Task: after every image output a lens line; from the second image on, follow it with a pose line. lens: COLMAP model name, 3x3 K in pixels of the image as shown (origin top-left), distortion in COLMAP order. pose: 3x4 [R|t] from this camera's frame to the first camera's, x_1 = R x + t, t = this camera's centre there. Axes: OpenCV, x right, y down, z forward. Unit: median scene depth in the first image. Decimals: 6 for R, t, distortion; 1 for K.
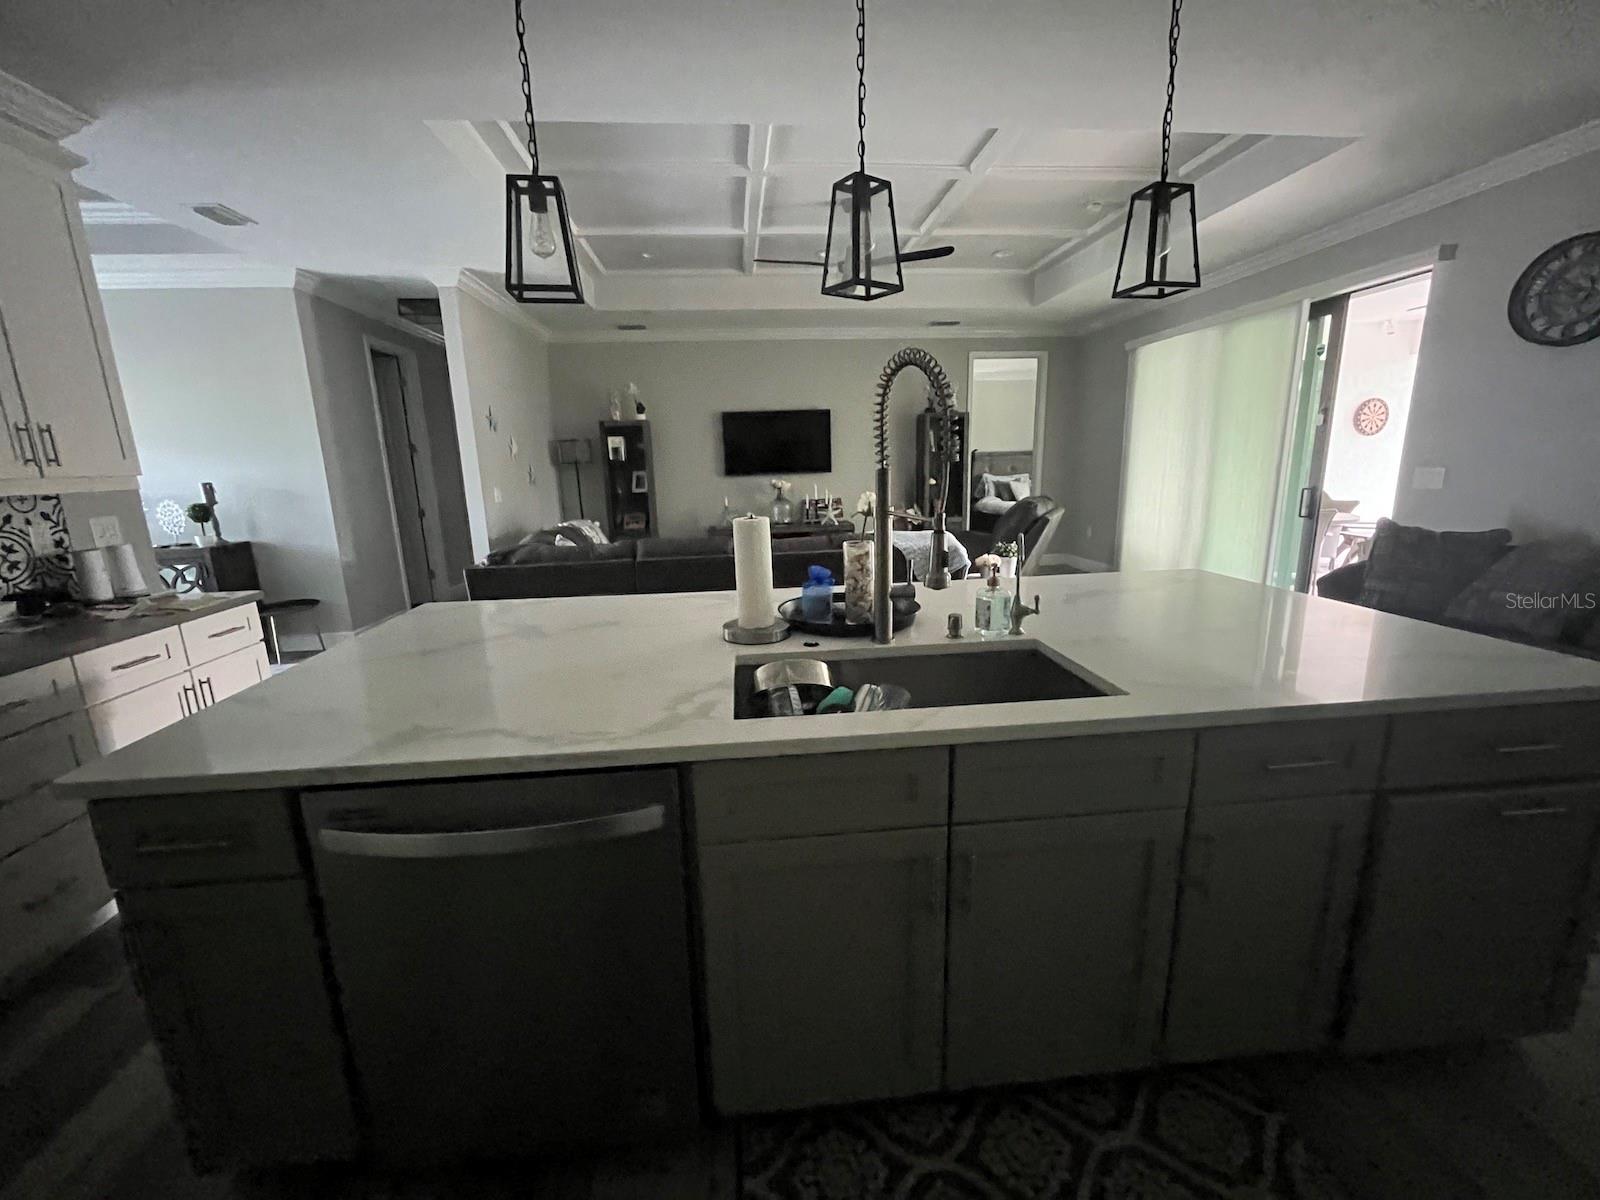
lens RADIAL K [[646.5, 0, 797.4], [0, 646.5, 597.2], [0, 0, 1]] dist [-0.003000, -0.000159]
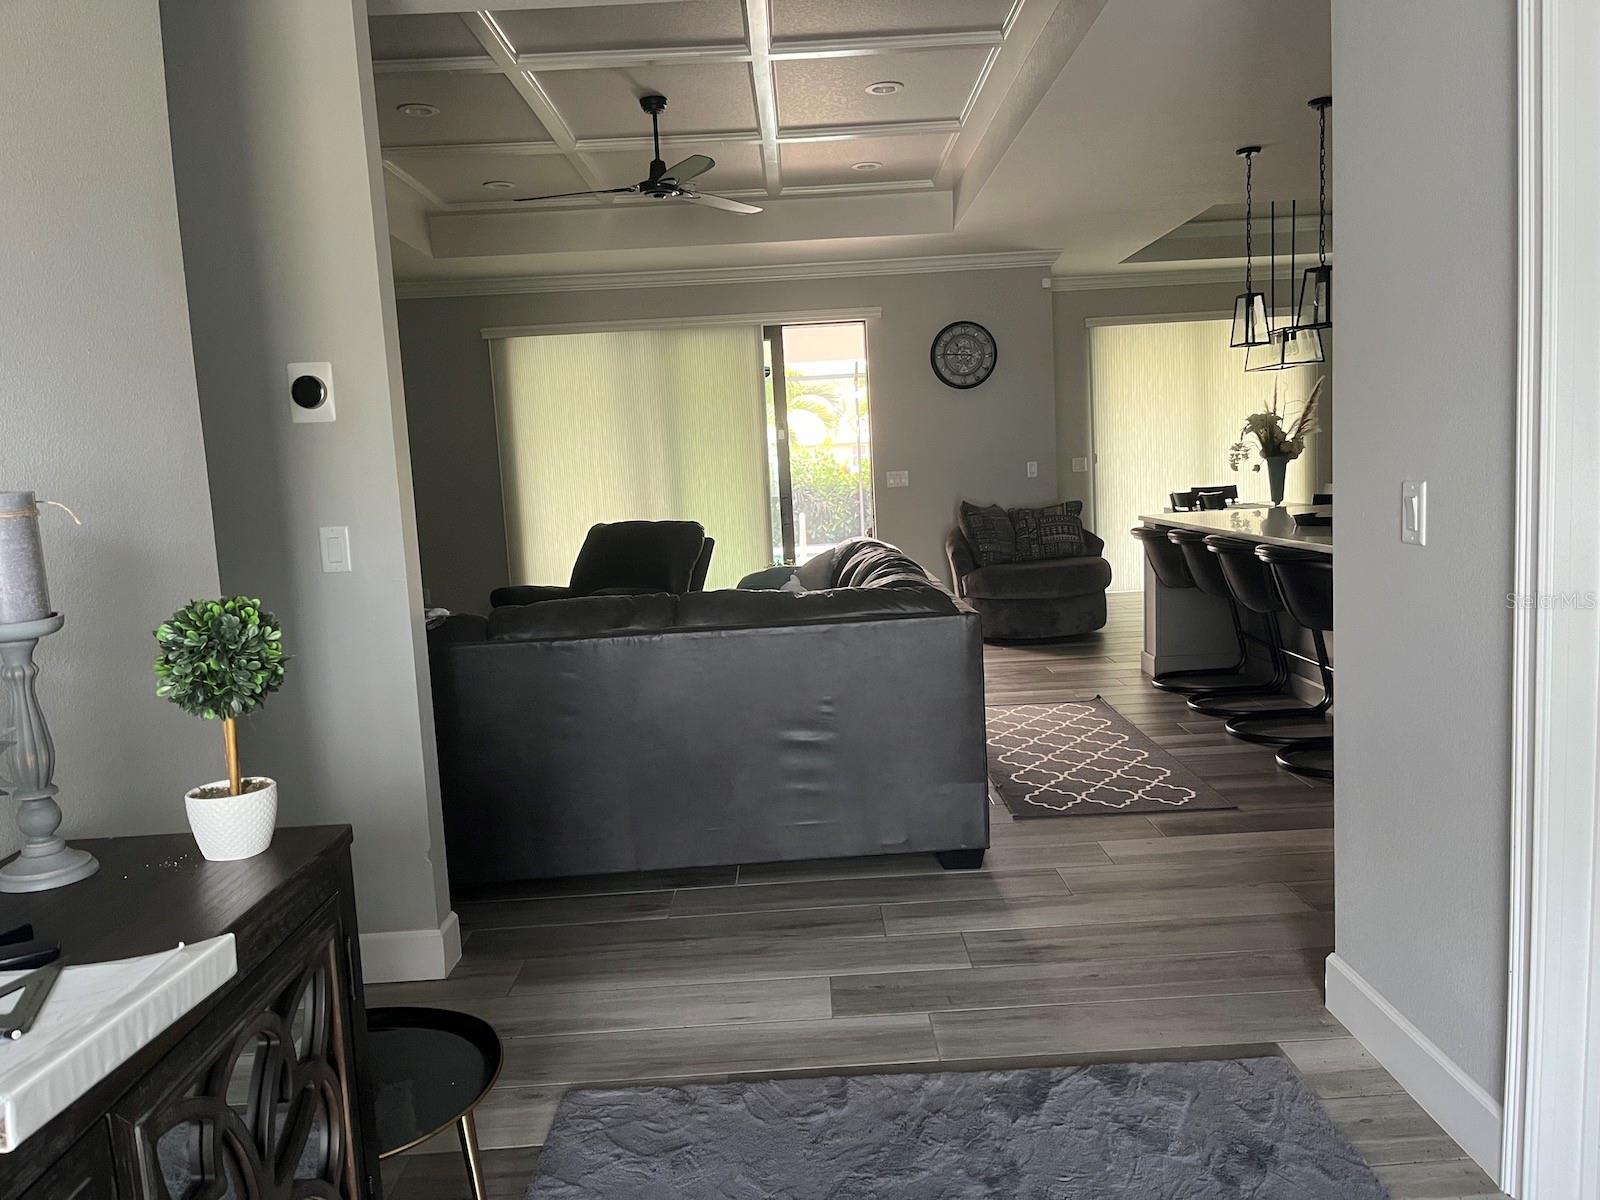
lens RADIAL K [[1207.6, 0, 800.0], [0, 1207.6, 600.0], [0, 0, 1]] dist [0.069553, -0.097639]
pose [[0.082238, -0.104396, 0.991130, -1.774854], [0.255735, 0.963410, 0.080257, -0.229427], [-0.963243, 0.246867, 0.105926, 1.173187]]
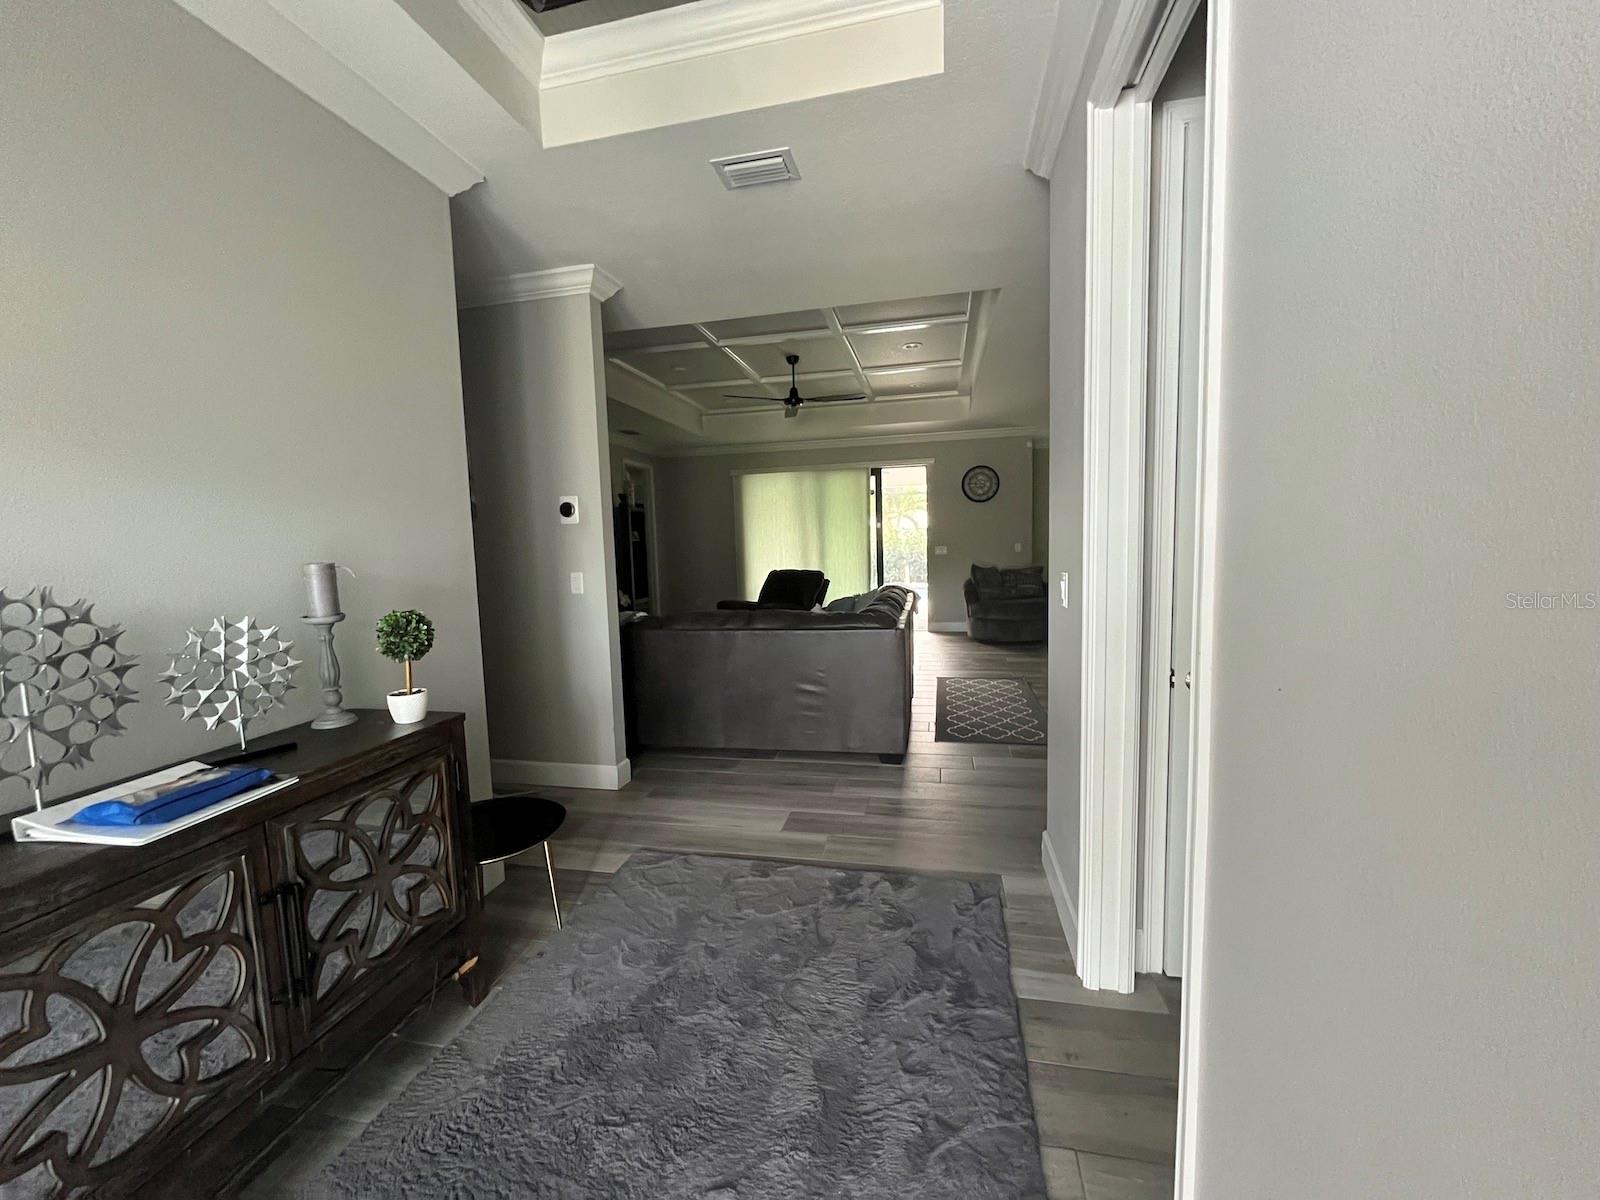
lens RADIAL K [[642.4, 0, 788.9], [0, 642.4, 600.6], [0, 0, 1]] dist [0.000428, -0.000063]
pose [[0.310747, -0.084628, 0.946718, -1.764701], [0.220865, 0.975194, 0.014678, -0.190928], [-0.924476, 0.204536, 0.321730, 0.935018]]
